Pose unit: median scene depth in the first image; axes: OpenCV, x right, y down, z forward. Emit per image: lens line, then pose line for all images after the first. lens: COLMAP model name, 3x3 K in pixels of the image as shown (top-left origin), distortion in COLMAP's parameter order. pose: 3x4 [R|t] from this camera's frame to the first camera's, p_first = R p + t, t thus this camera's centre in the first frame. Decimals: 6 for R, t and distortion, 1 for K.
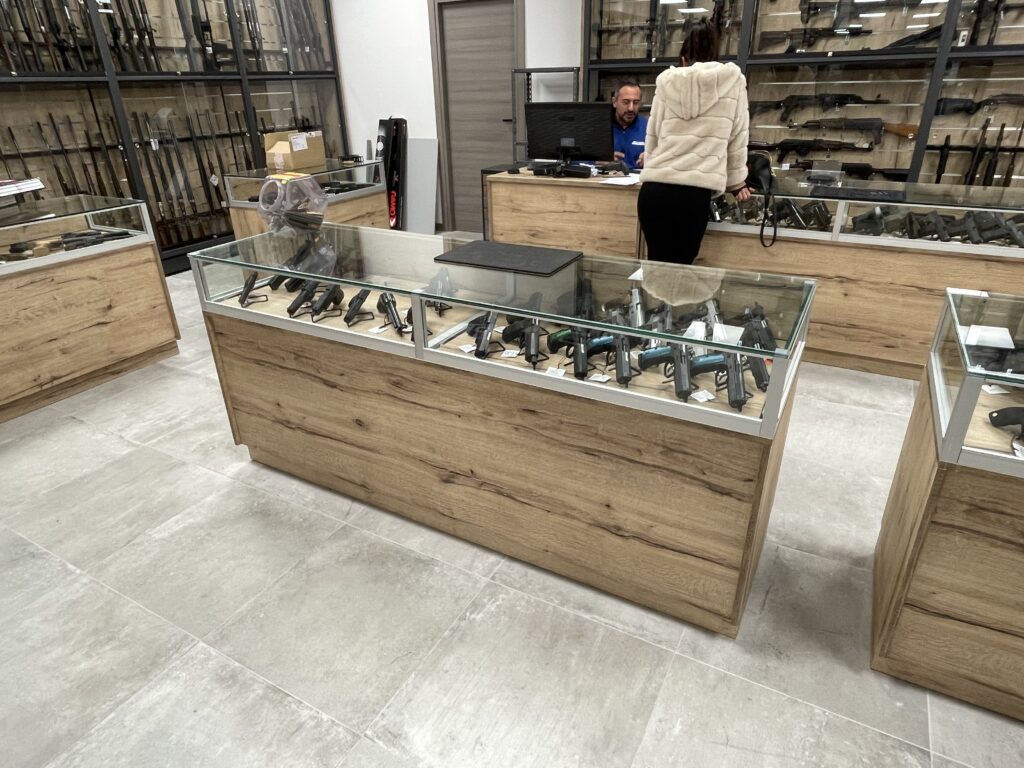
lens RADIAL K [[623.3, 0, 513.3], [0, 623.3, 382.3], [0, 0, 1]] dist [-0.002123, -0.001916]
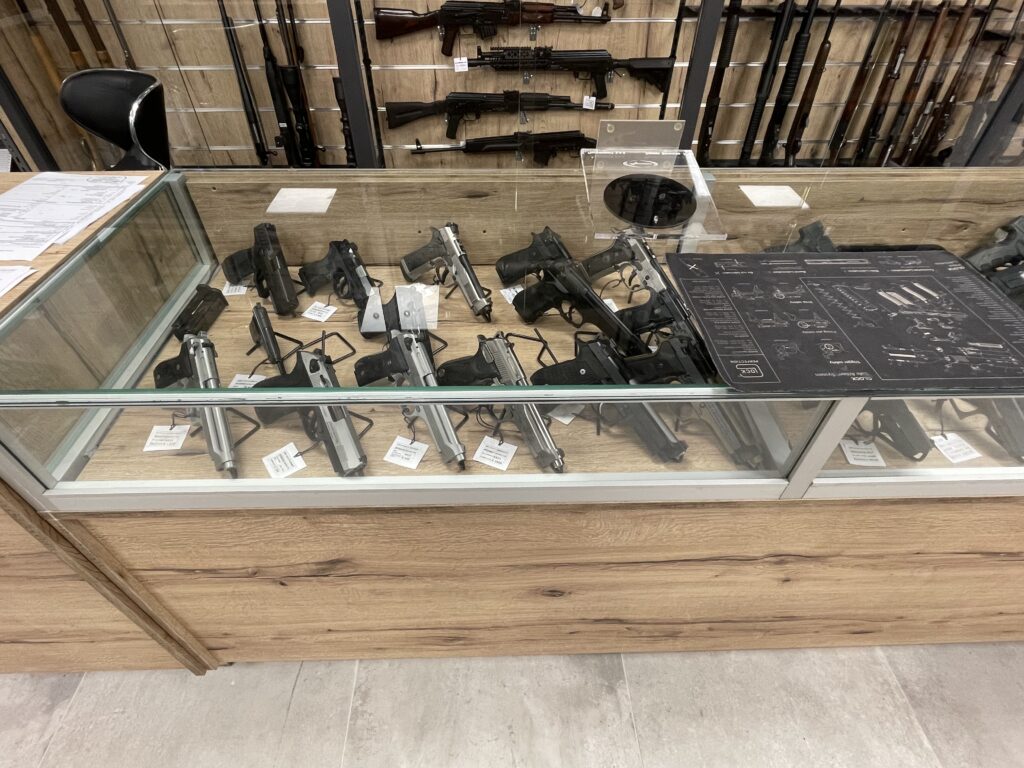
lens RADIAL K [[525.0, 0, 509.3], [0, 525.0, 386.7], [0, 0, 1]] dist [0.004656, 0.000673]
pose [[0.857636, -0.334764, 0.390376, 0.230769], [0.204870, 0.918681, 0.337719, -0.257121], [-0.471687, -0.209664, 0.856477, 0.596799]]
